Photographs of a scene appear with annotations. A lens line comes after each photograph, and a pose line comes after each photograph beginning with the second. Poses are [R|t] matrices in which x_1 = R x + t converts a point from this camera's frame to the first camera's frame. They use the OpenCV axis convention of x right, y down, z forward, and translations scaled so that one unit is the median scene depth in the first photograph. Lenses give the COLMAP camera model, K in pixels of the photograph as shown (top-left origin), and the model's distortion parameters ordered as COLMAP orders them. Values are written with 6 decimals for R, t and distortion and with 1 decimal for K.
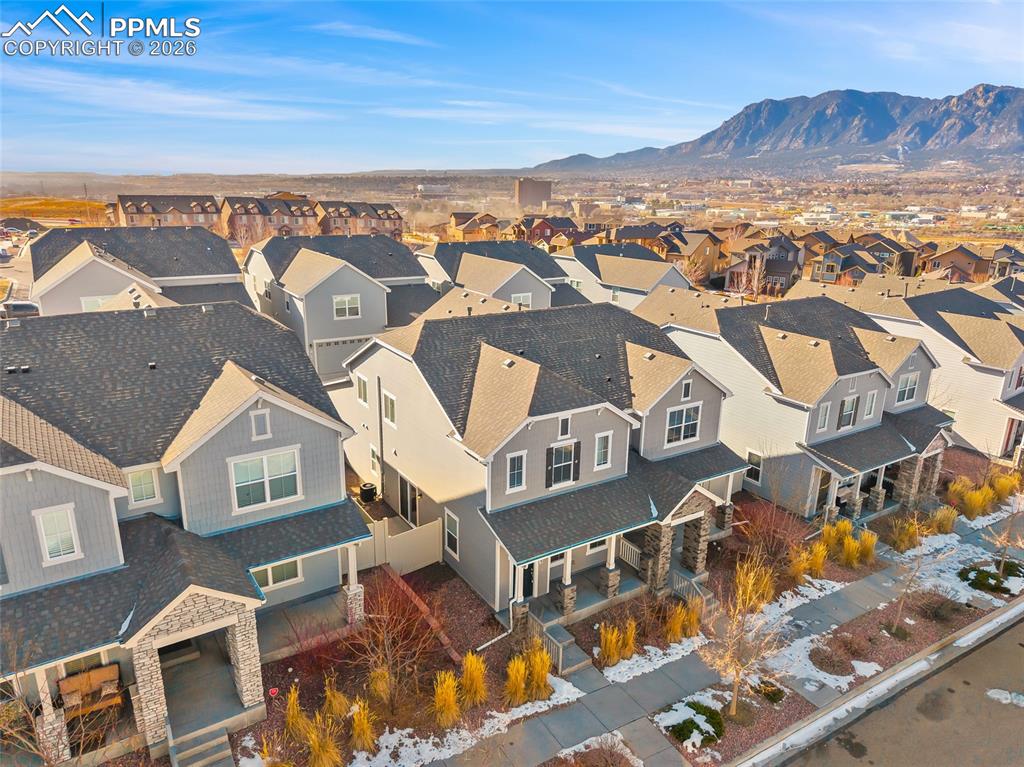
lens RADIAL K [[692.7, 0, 512.0], [0, 692.7, 383.5], [0, 0, 1]] dist [0.019050, -0.004550]
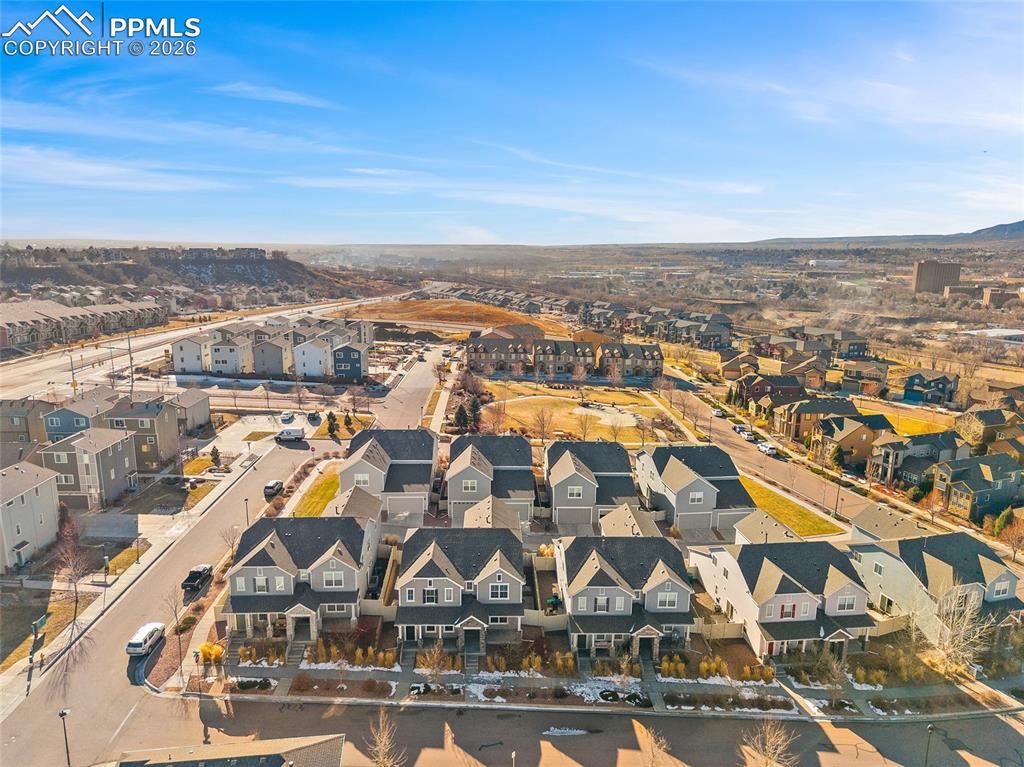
lens RADIAL K [[700.2, 0, 510.3], [0, 700.2, 388.4], [0, 0, 1]] dist [0.025382, -0.022222]
pose [[0.855385, 0.100021, -0.508245, 1.686321], [-0.142911, 0.988668, -0.045956, -0.622028], [0.497889, 0.111944, 0.859986, -1.365247]]
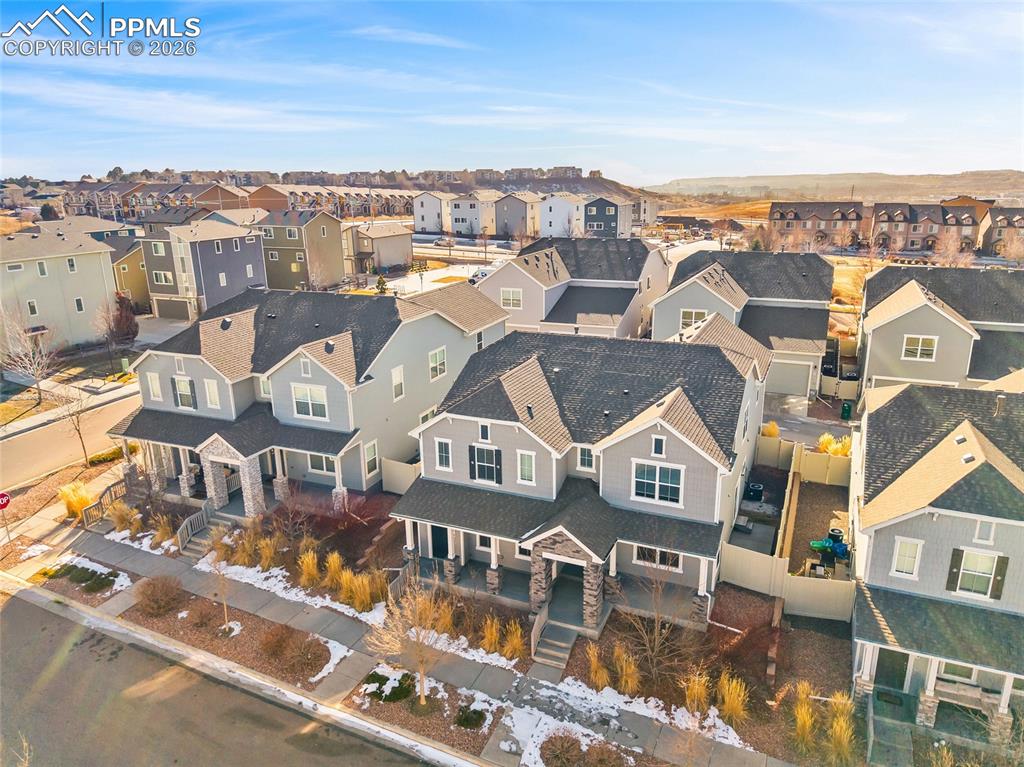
lens RADIAL K [[705.4, 0, 512.0], [0, 705.4, 383.5], [0, 0, 1]] dist [0.028001, -0.030523]
pose [[0.547363, 0.207518, -0.810759, 1.005364], [-0.211017, 0.971691, 0.106246, -0.146872], [0.809855, 0.112928, 0.575658, 0.333826]]
